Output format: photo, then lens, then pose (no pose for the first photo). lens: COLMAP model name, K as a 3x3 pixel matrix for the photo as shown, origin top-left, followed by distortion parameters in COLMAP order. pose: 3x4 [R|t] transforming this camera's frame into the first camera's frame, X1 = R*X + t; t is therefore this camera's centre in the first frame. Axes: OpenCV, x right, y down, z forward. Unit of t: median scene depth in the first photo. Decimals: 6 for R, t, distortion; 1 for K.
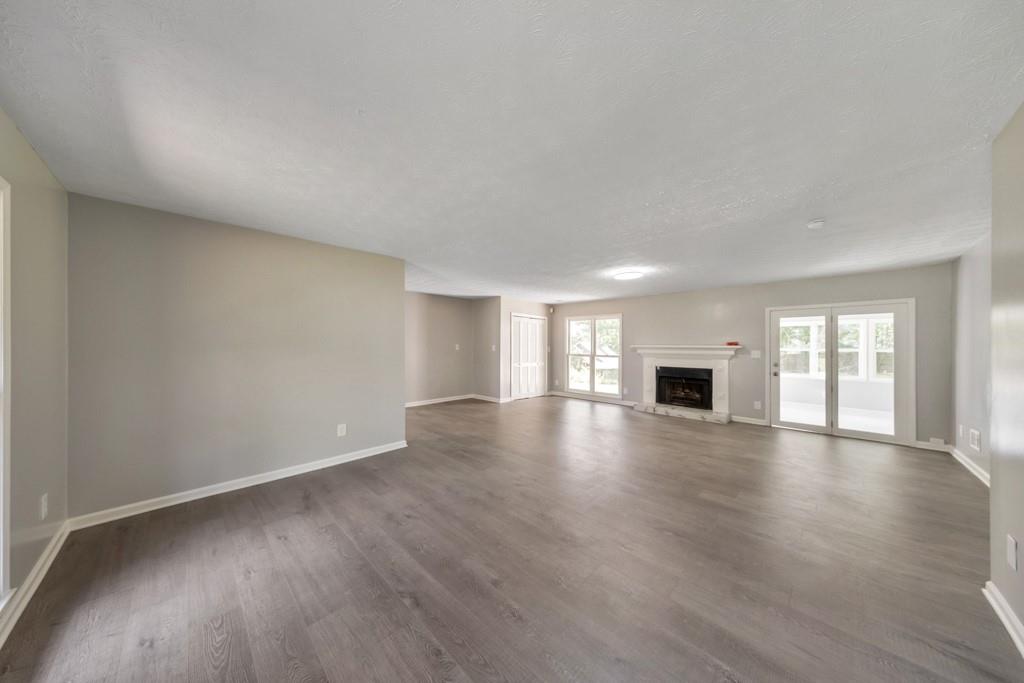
lens RADIAL K [[322.3, 0, 516.3], [0, 322.3, 344.9], [0, 0, 1]] dist [0.004284, -0.000024]
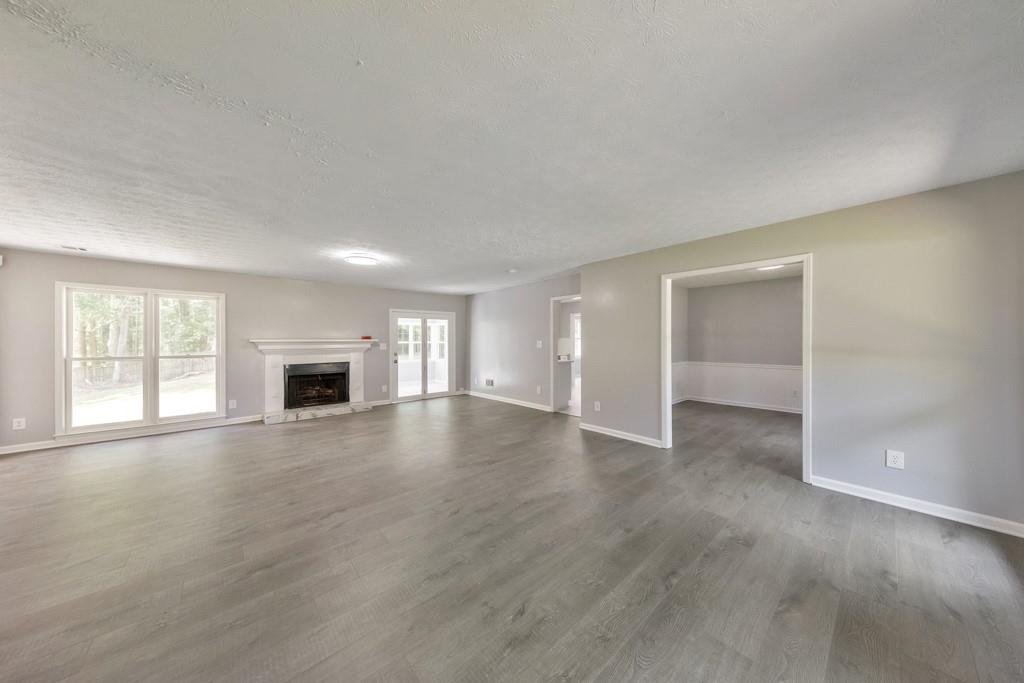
lens RADIAL K [[322.3, 0, 516.3], [0, 322.3, 344.9], [0, 0, 1]] dist [0.004284, -0.000024]
pose [[0.077392, -0.019882, 0.996803, -0.424472], [0.002333, 0.999802, 0.019761, 0.000228], [-0.996998, 0.000796, 0.077423, 0.429807]]
